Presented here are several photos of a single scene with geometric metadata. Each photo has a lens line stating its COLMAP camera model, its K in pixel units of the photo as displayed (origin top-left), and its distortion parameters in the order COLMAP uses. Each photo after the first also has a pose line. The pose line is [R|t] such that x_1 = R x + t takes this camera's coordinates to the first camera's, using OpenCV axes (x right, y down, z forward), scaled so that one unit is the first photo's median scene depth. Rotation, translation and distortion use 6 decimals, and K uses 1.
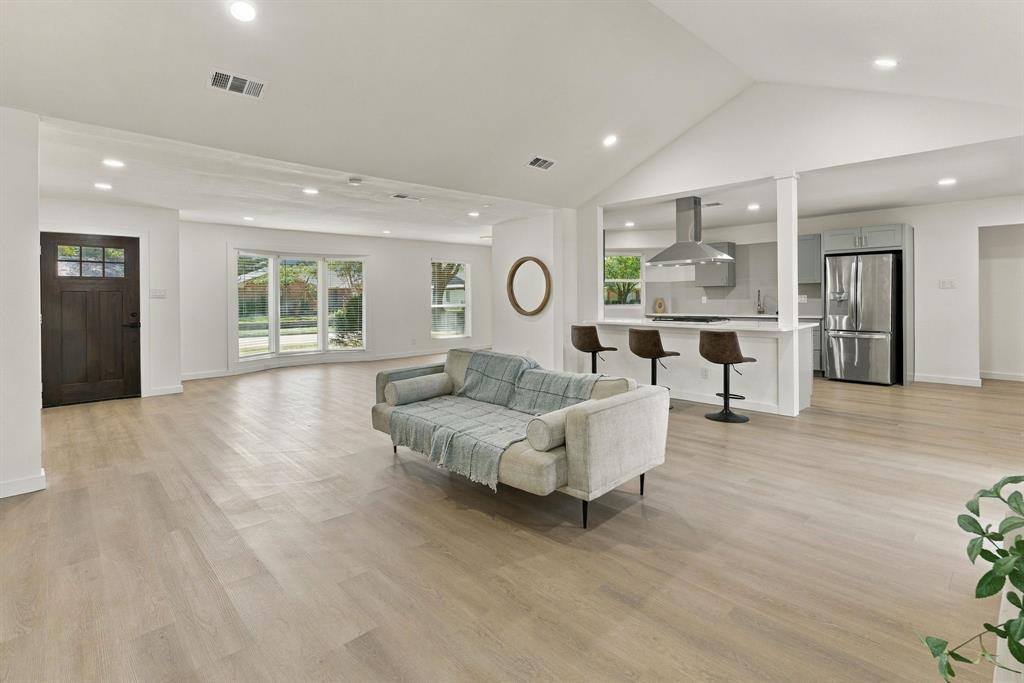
lens RADIAL K [[491.2, 0, 507.5], [0, 491.2, 298.8], [0, 0, 1]] dist [-0.006093, -0.000805]
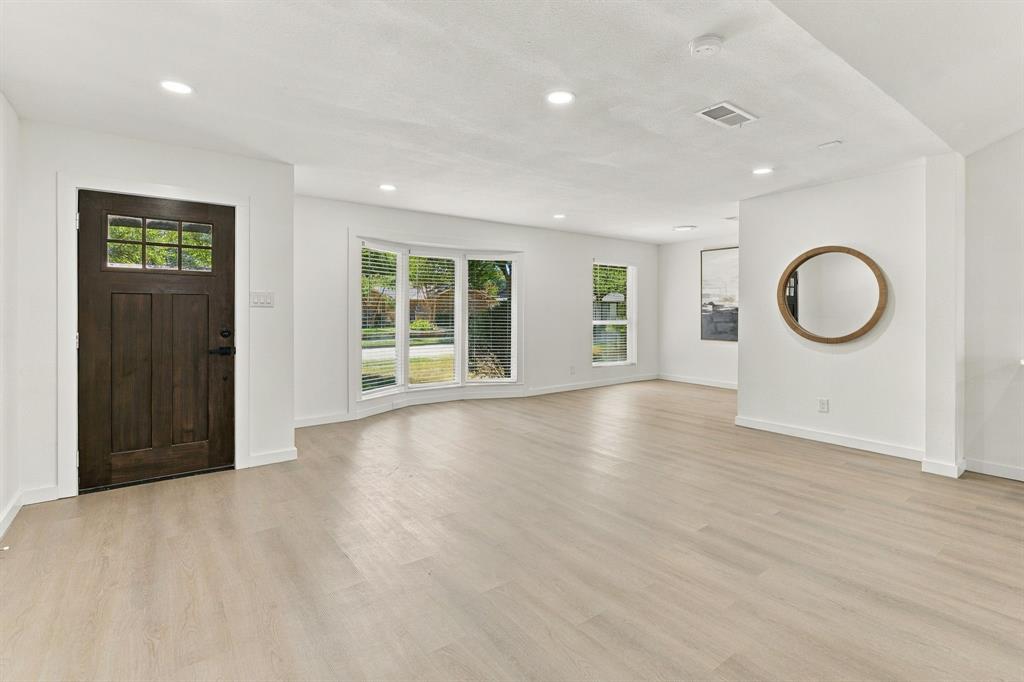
lens RADIAL K [[491.2, 0, 509.3], [0, 491.2, 311.1], [0, 0, 1]] dist [-0.006093, -0.000805]
pose [[0.992815, 0.011971, -0.119061, -0.332853], [-0.012226, 0.999924, -0.001417, 0.000851], [0.119035, 0.002863, 0.992886, 0.426426]]
